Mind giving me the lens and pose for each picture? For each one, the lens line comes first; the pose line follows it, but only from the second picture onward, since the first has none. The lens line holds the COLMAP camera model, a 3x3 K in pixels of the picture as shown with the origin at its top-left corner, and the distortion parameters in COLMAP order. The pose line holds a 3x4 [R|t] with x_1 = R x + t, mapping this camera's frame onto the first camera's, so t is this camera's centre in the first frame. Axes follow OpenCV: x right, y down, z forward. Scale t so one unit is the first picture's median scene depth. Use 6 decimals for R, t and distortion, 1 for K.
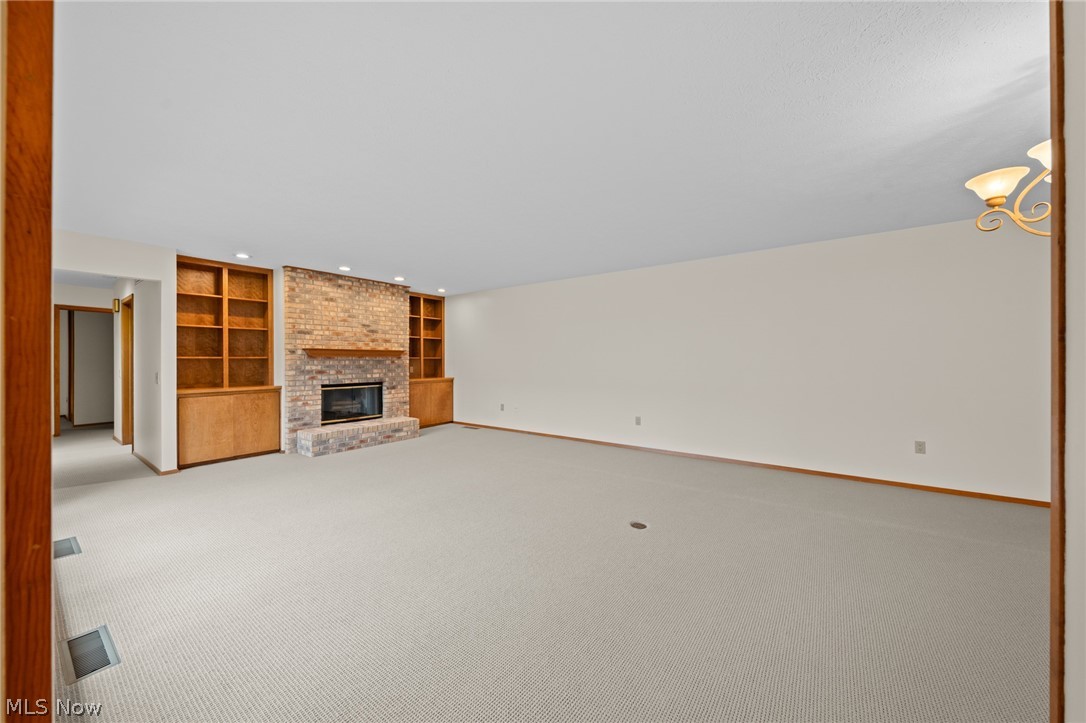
lens RADIAL K [[391.8, 0, 546.4], [0, 391.8, 359.4], [0, 0, 1]] dist [-0.000903, -0.000364]
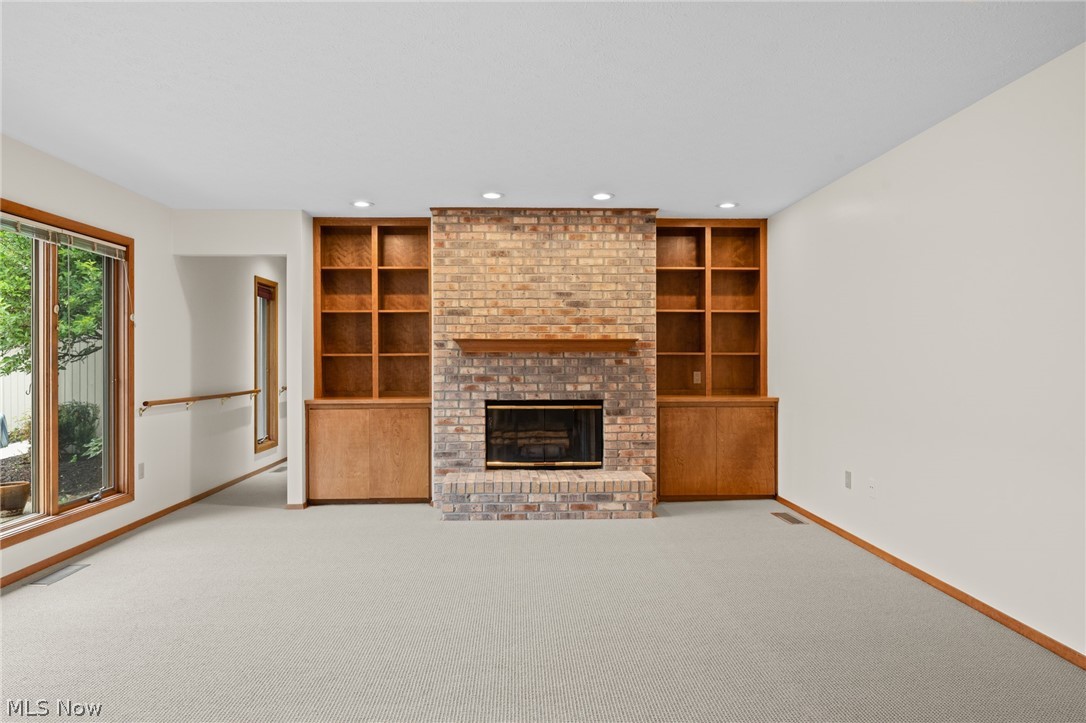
lens RADIAL K [[703.6, 0, 545.5], [0, 703.6, 359.9], [0, 0, 1]] dist [0.005632, 0.000815]
pose [[0.620170, 0.001338, -0.784466, 0.296988], [0.001665, 0.999994, 0.003022, 0.000957], [0.784466, -0.003180, 0.620164, 0.394506]]
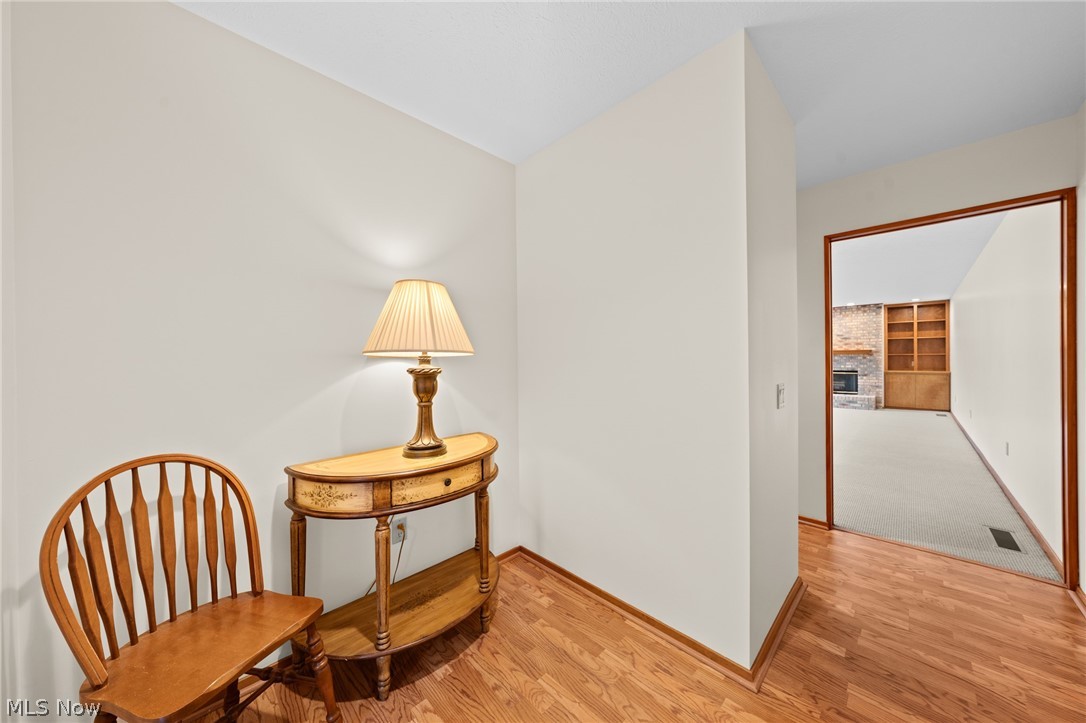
lens RADIAL K [[364.6, 0, 546.8], [0, 364.6, 359.6], [0, 0, 1]] dist [0.000068, 0.000013]
pose [[-0.167624, 0.004734, -0.985840, 1.286391], [0.008781, 0.999956, 0.003309, -0.001811], [0.985812, -0.008102, -0.167658, 0.057421]]
